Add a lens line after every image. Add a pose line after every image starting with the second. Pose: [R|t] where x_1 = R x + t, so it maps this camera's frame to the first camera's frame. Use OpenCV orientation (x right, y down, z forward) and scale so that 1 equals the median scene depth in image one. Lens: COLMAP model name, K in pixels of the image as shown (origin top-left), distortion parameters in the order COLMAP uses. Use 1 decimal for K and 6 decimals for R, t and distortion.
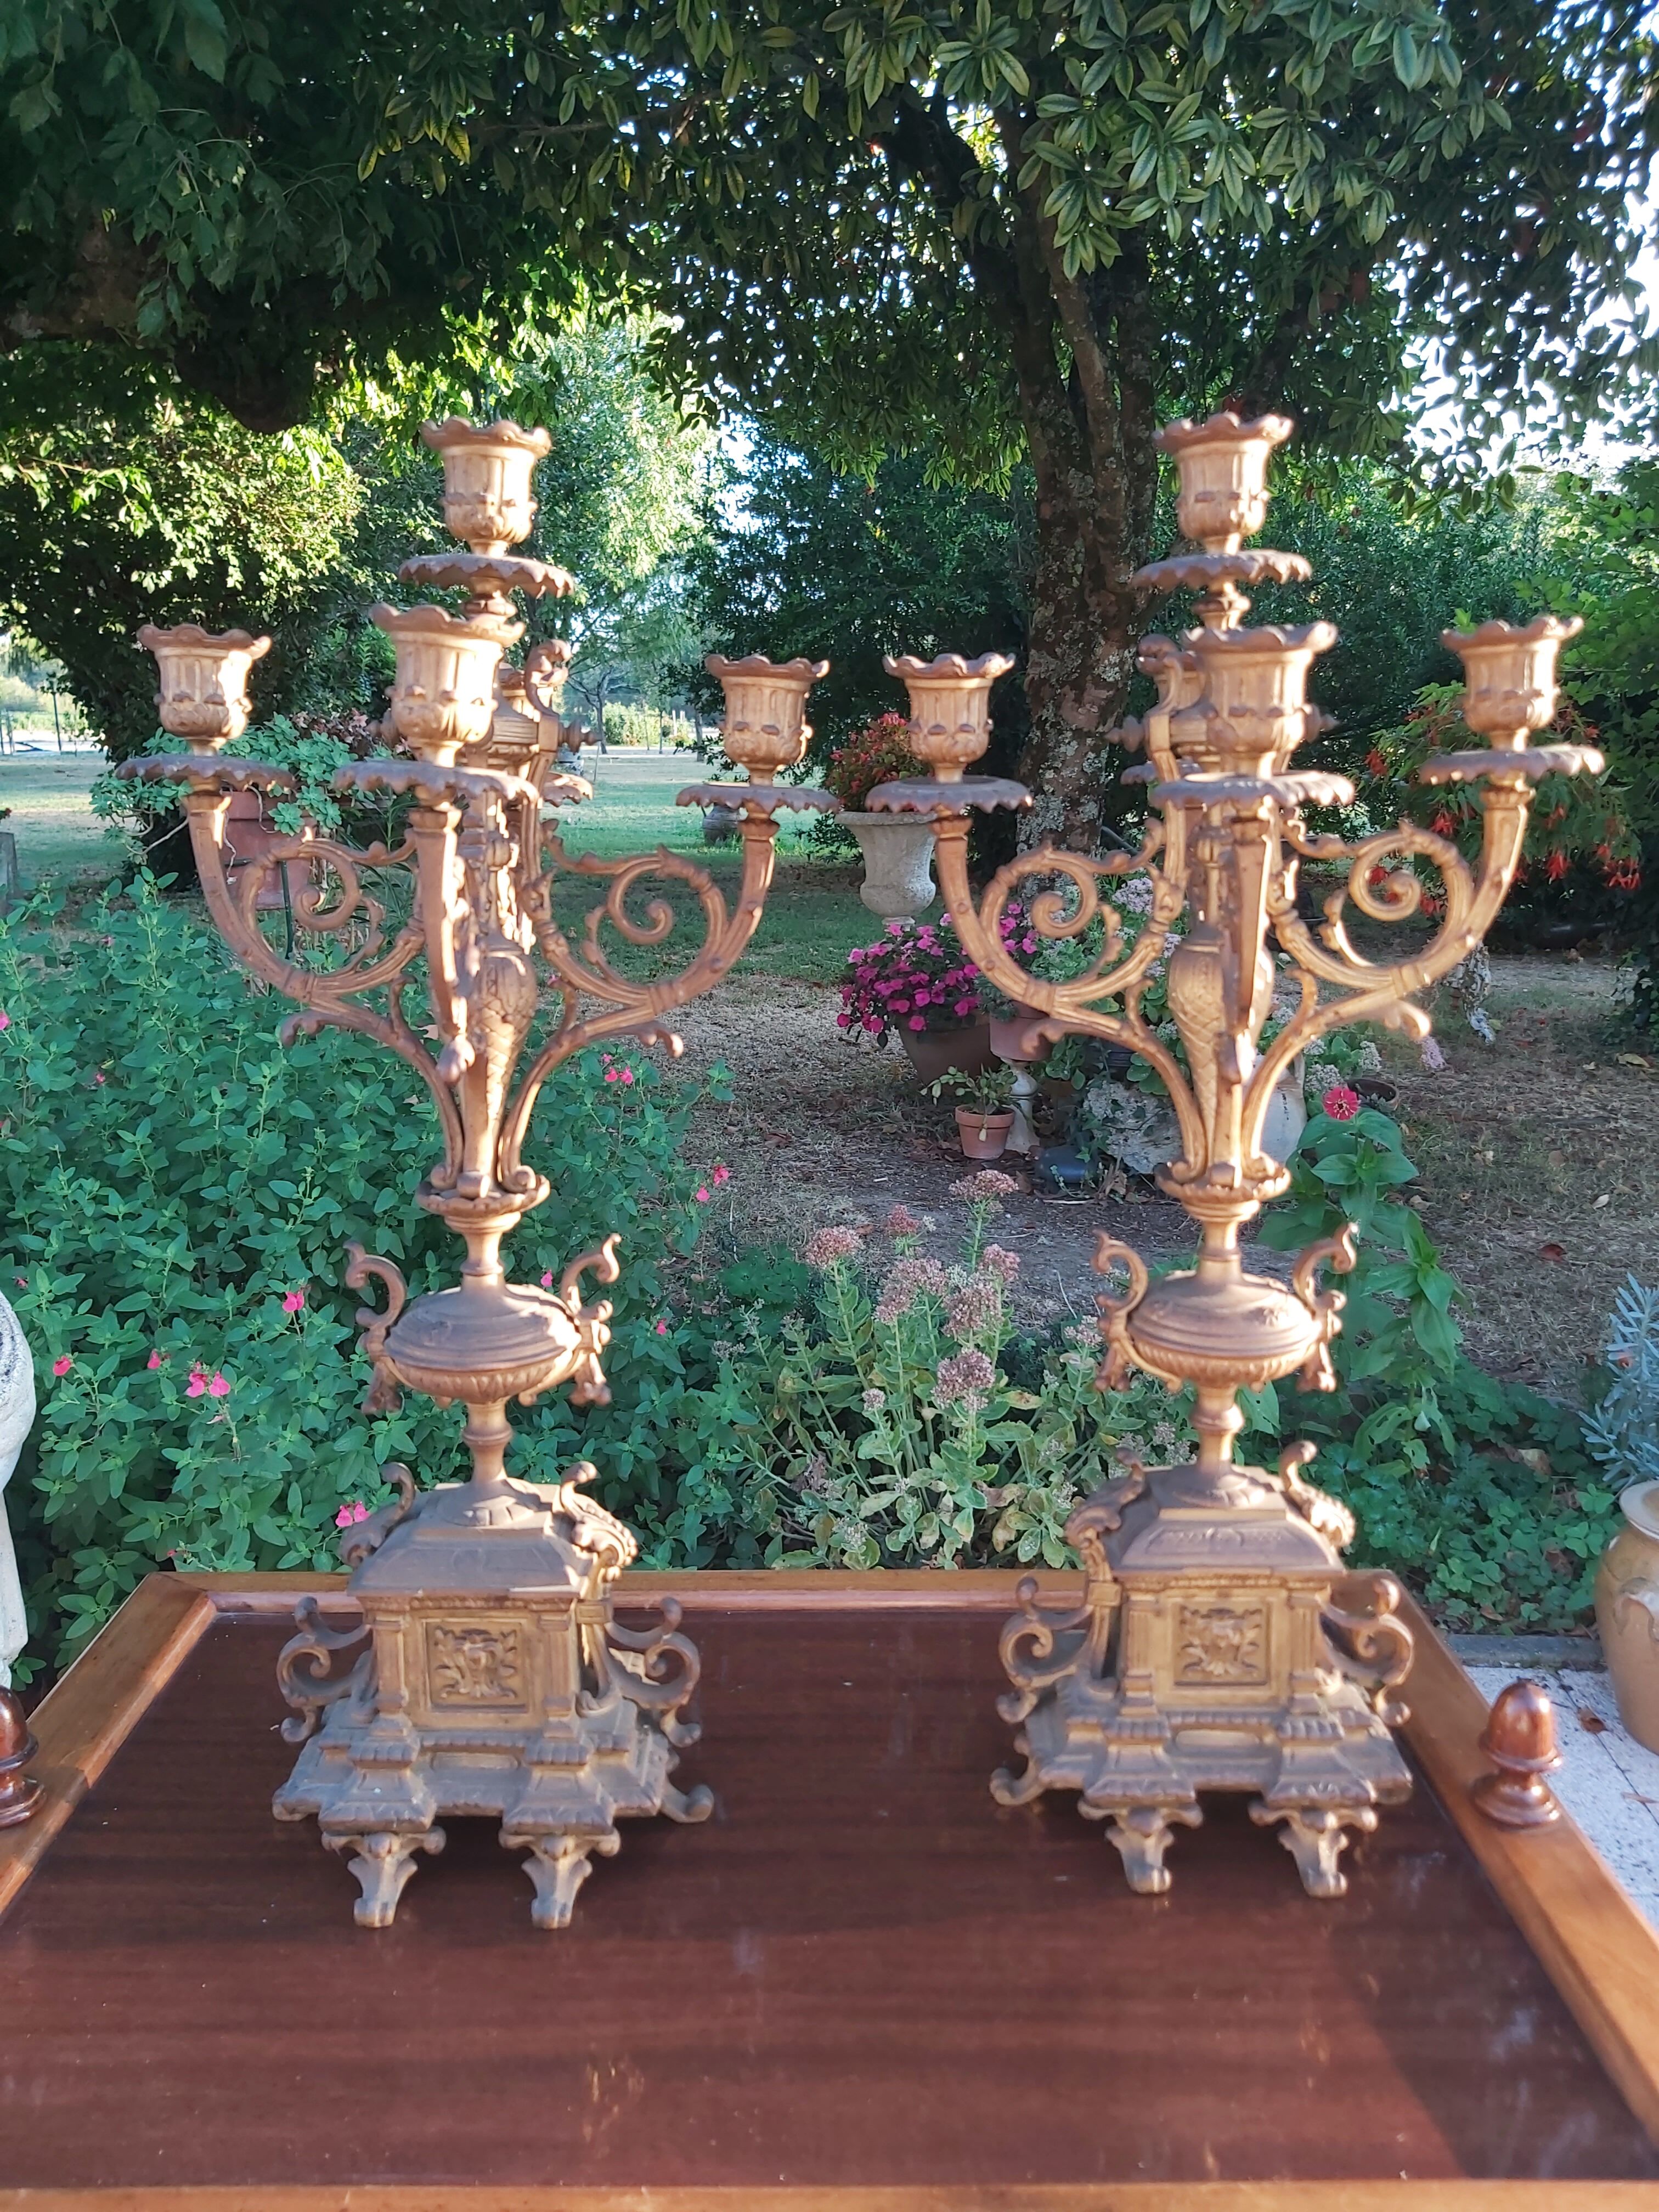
lens RADIAL K [[1661.3, 0, 826.1], [0, 1661.3, 1100.3], [0, 0, 1]] dist [0.057918, -0.115082]
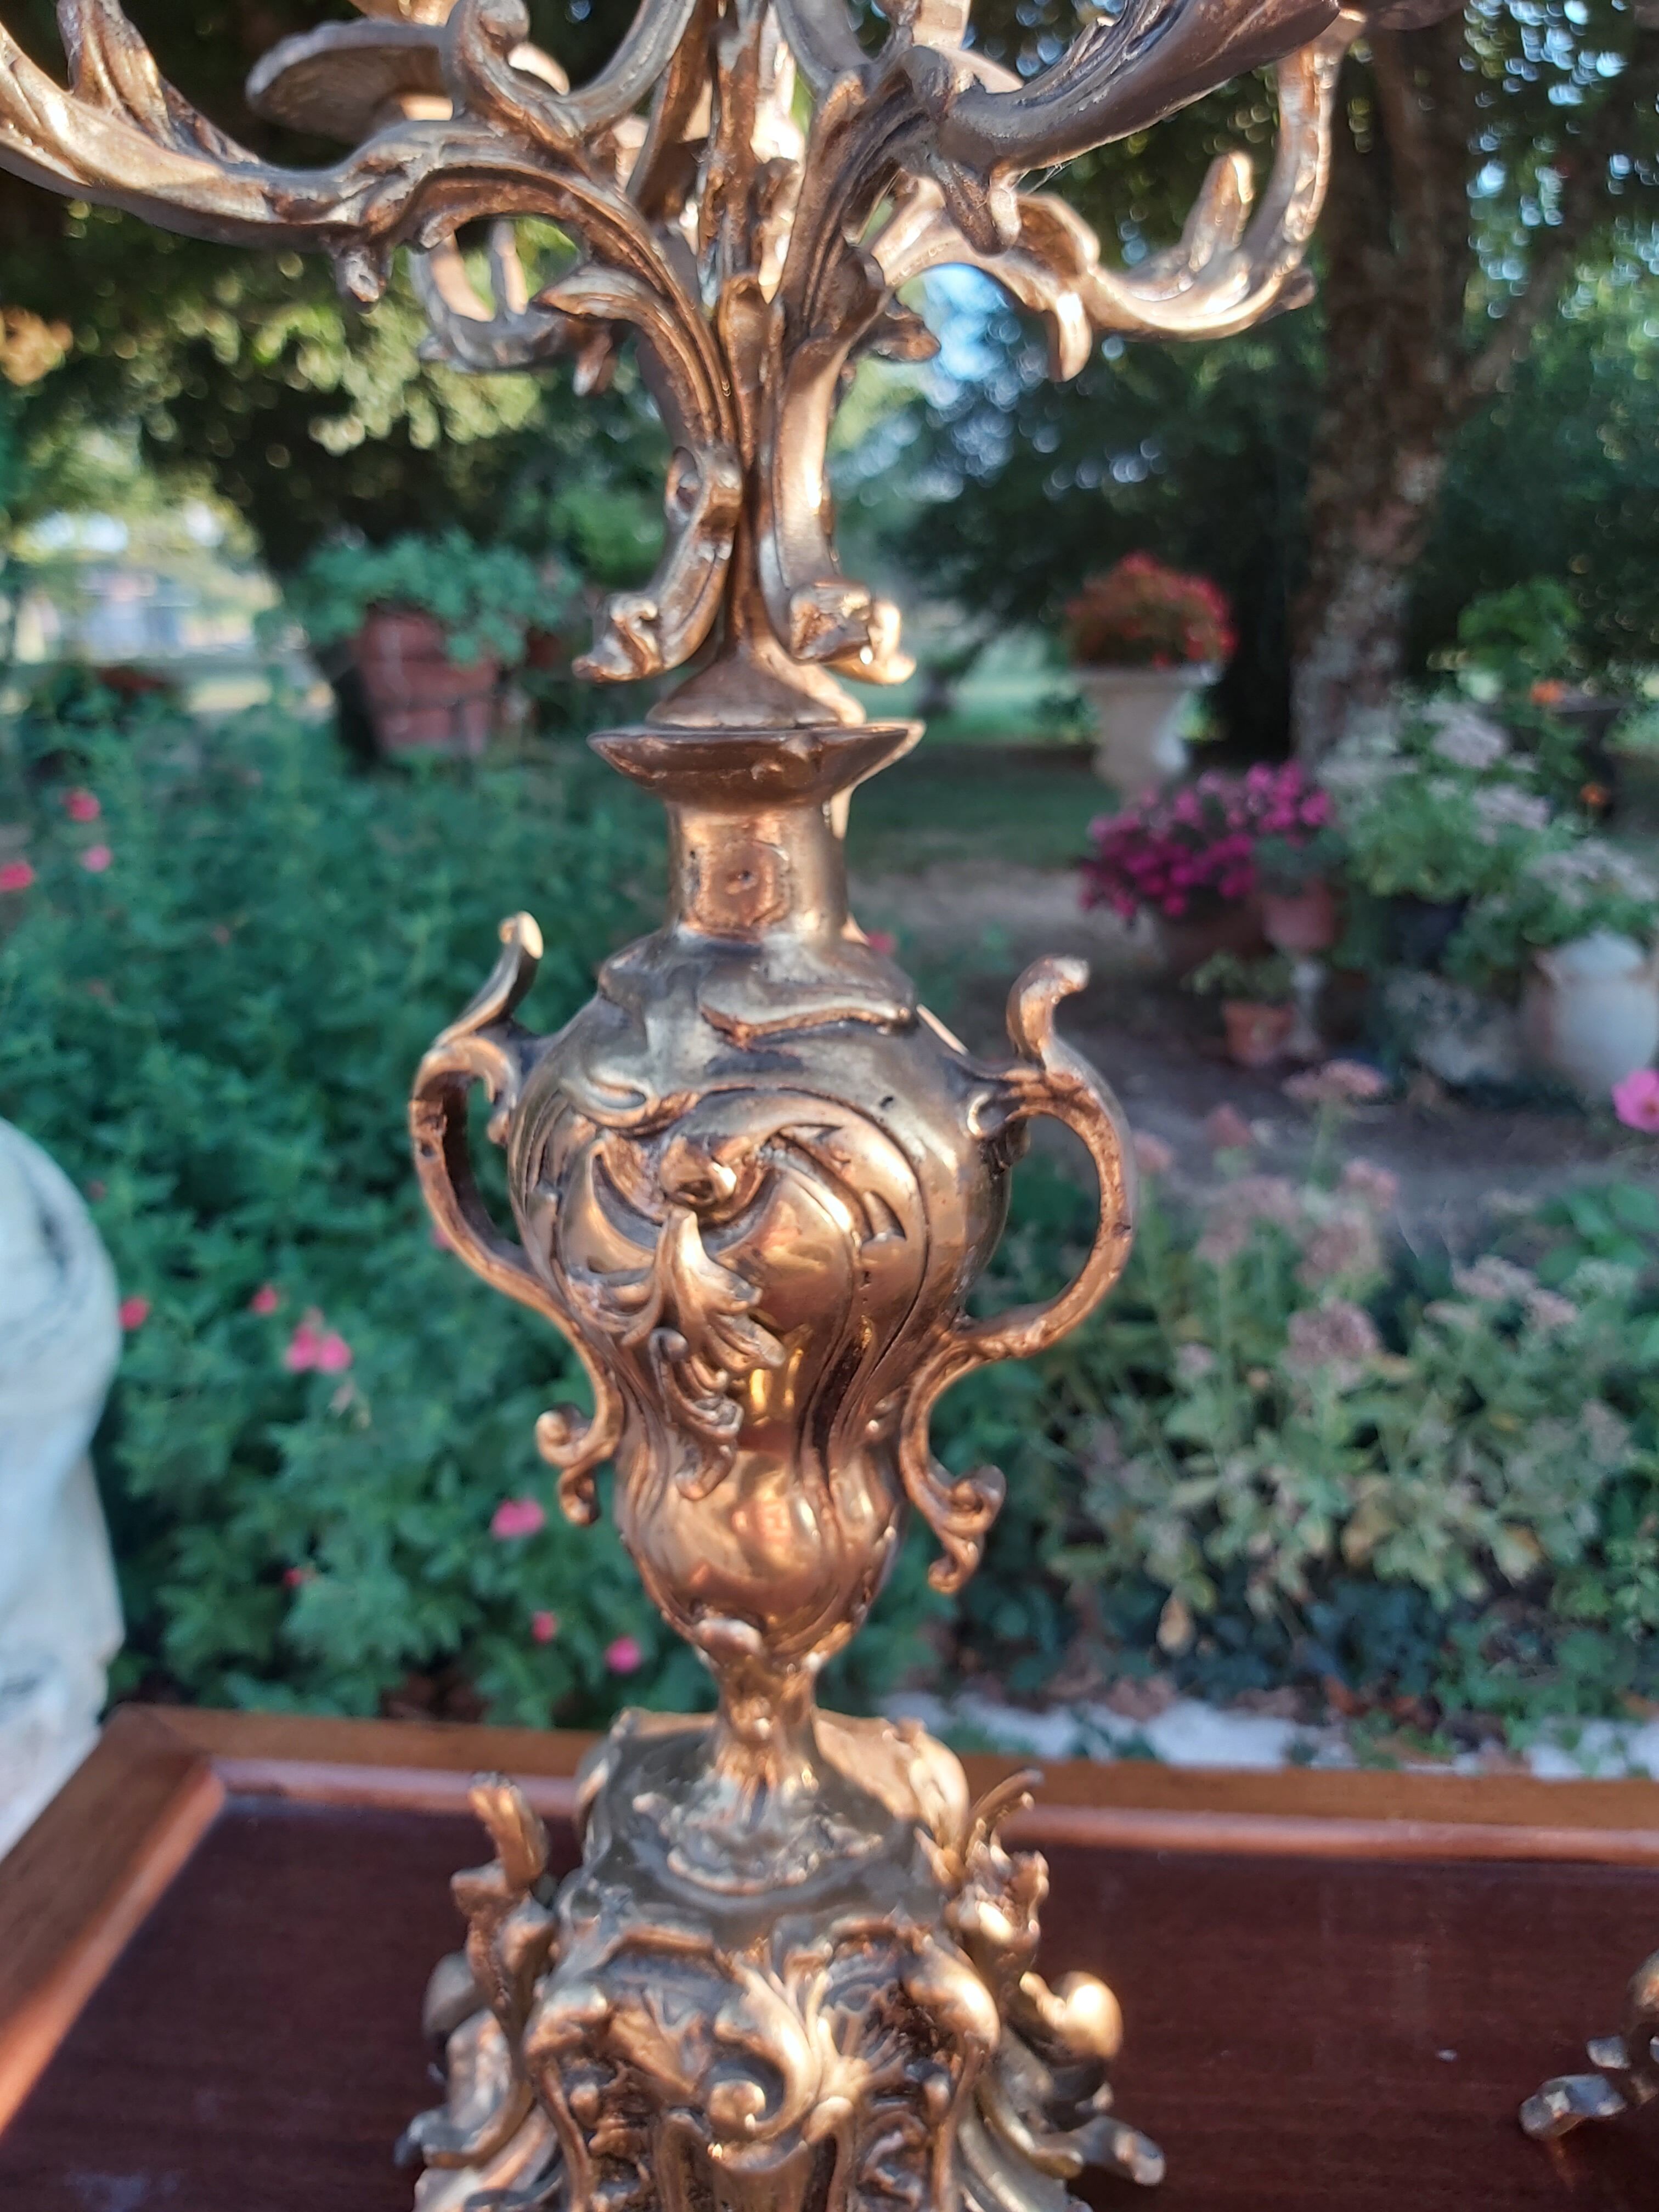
lens RADIAL K [[1677.6, 0, 829.5], [0, 1677.6, 1106.0], [0, 0, 1]] dist [0.067460, -0.184413]
pose [[0.993505, 0.014503, -0.112863, -0.023170], [-0.007794, 0.998189, 0.059657, 0.008179], [0.113523, -0.058390, 0.991818, 0.099029]]
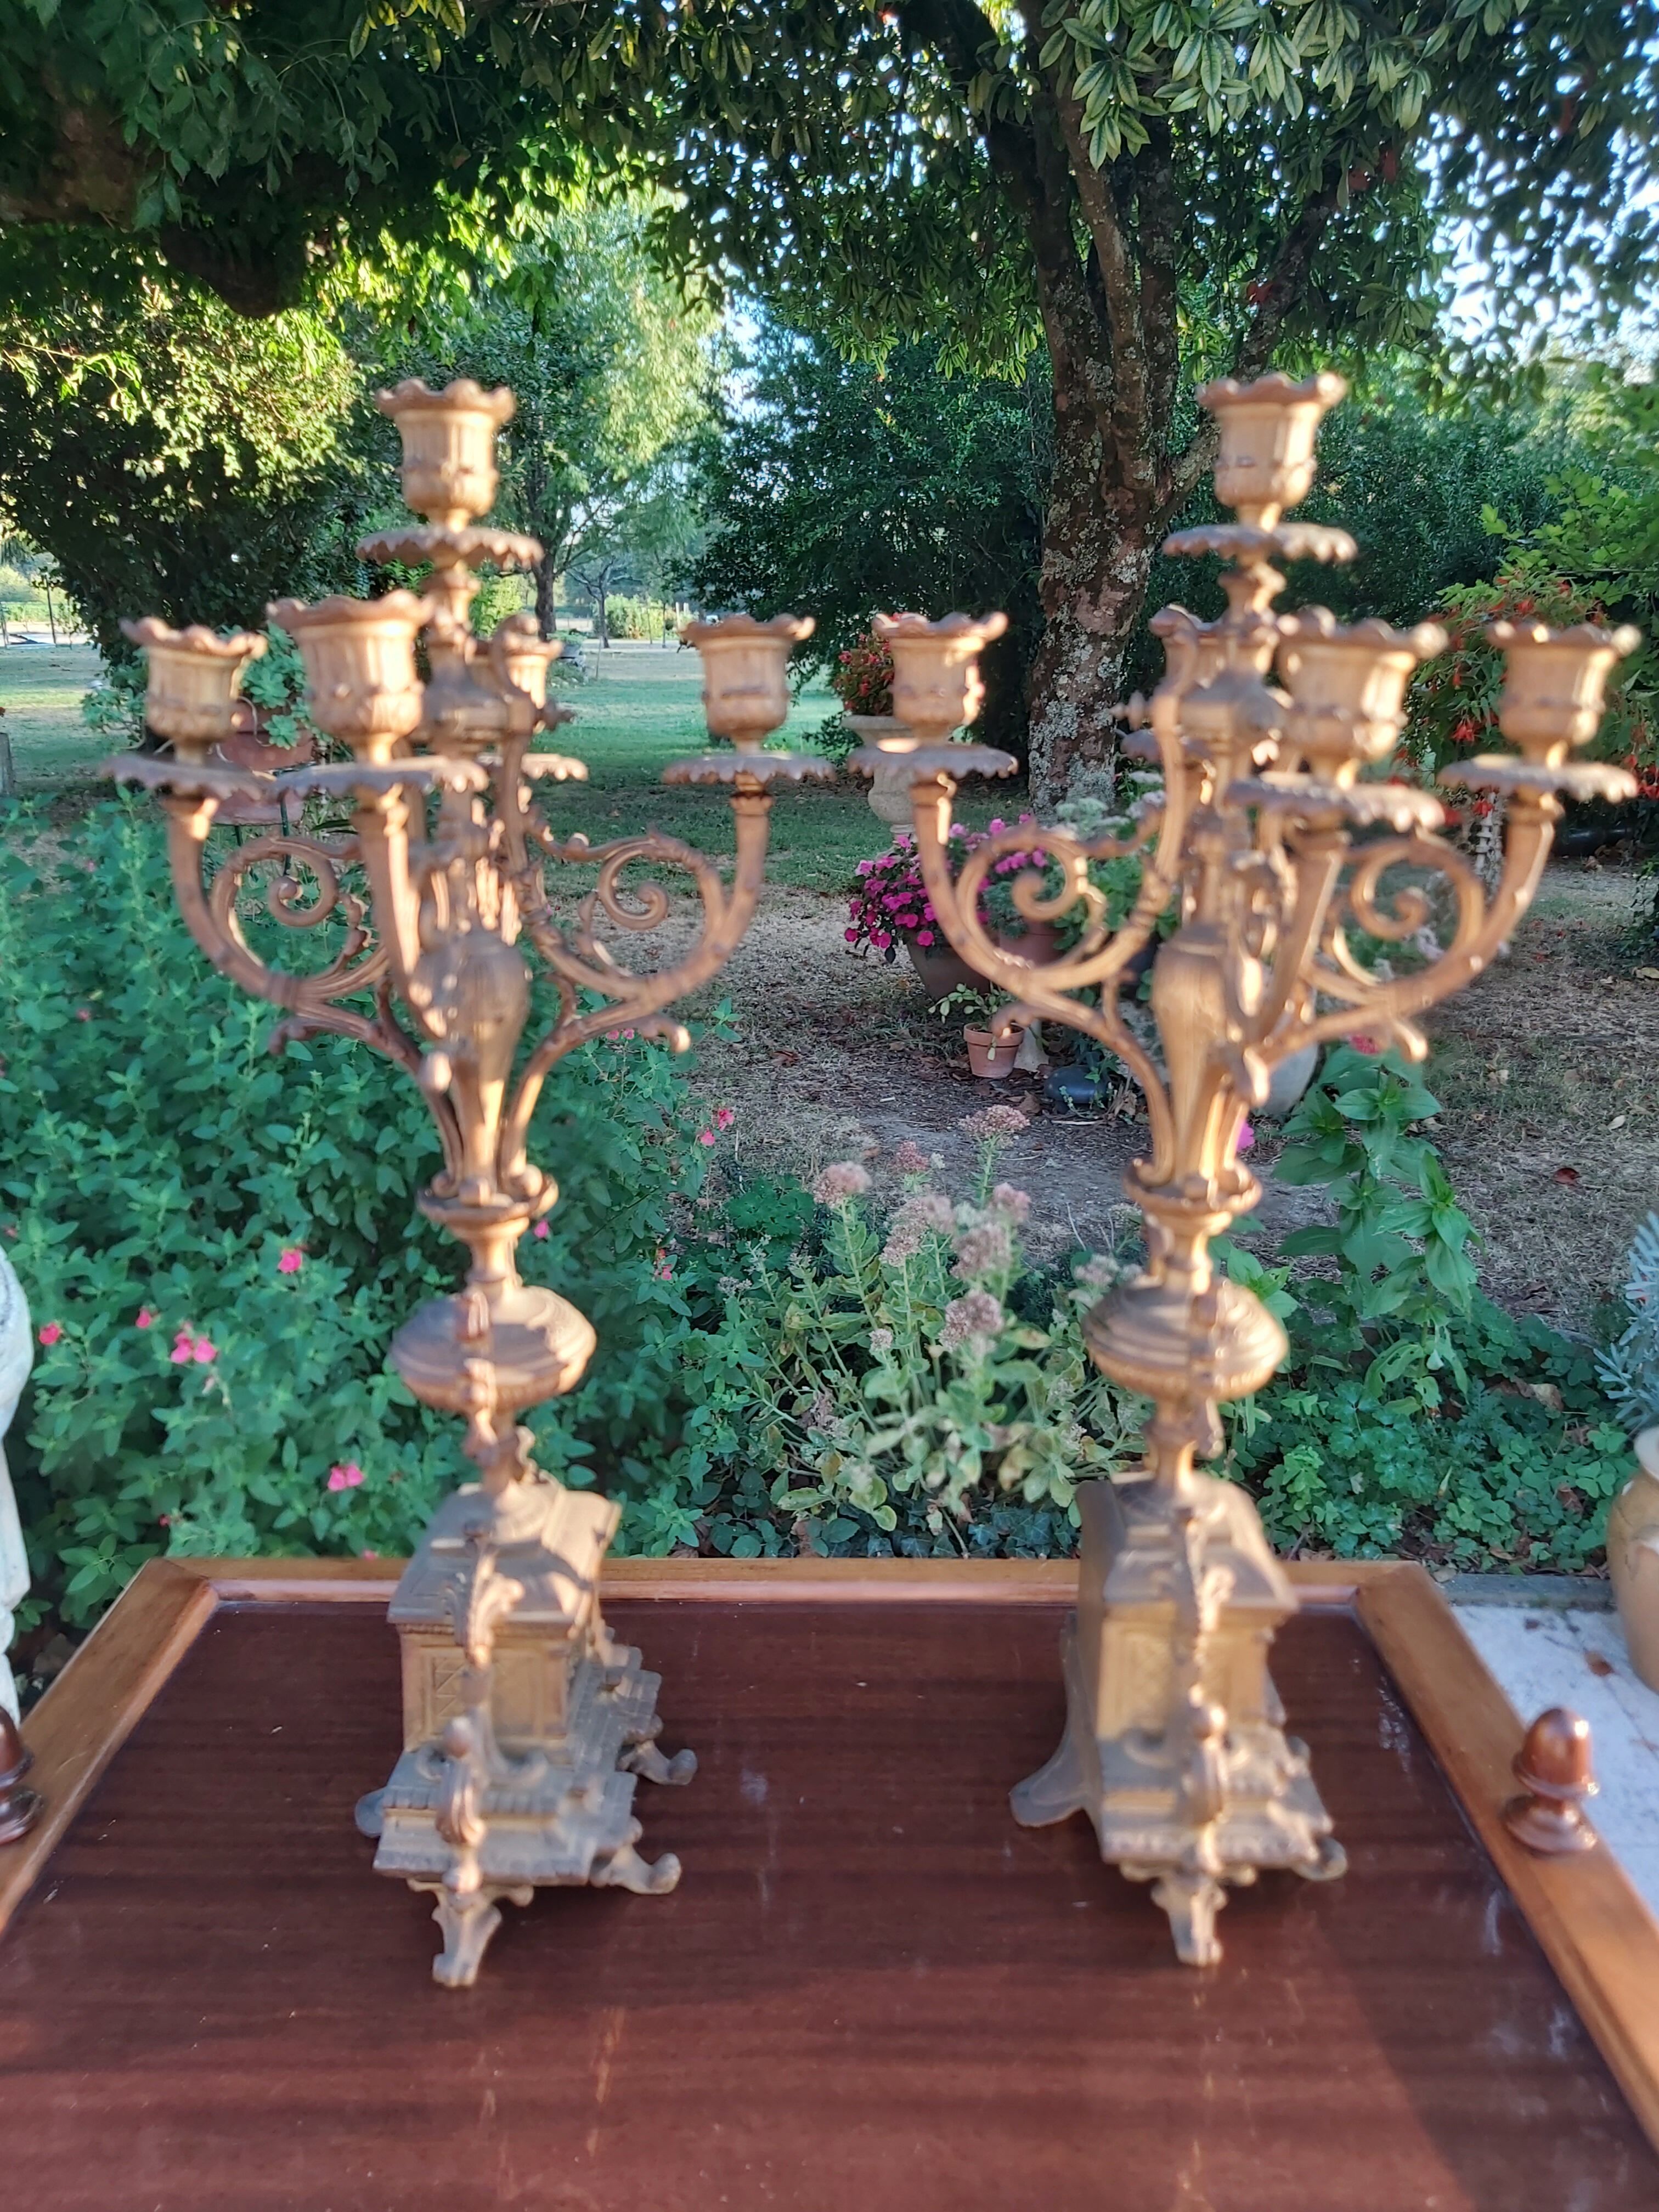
lens RADIAL K [[1656.8, 0, 824.5], [0, 1656.8, 1099.6], [0, 0, 1]] dist [0.058480, -0.116624]
pose [[0.999987, 0.003392, -0.003919, -0.000739], [-0.003137, 0.997993, 0.063248, -0.011108], [0.004126, -0.063235, 0.997990, 0.011568]]
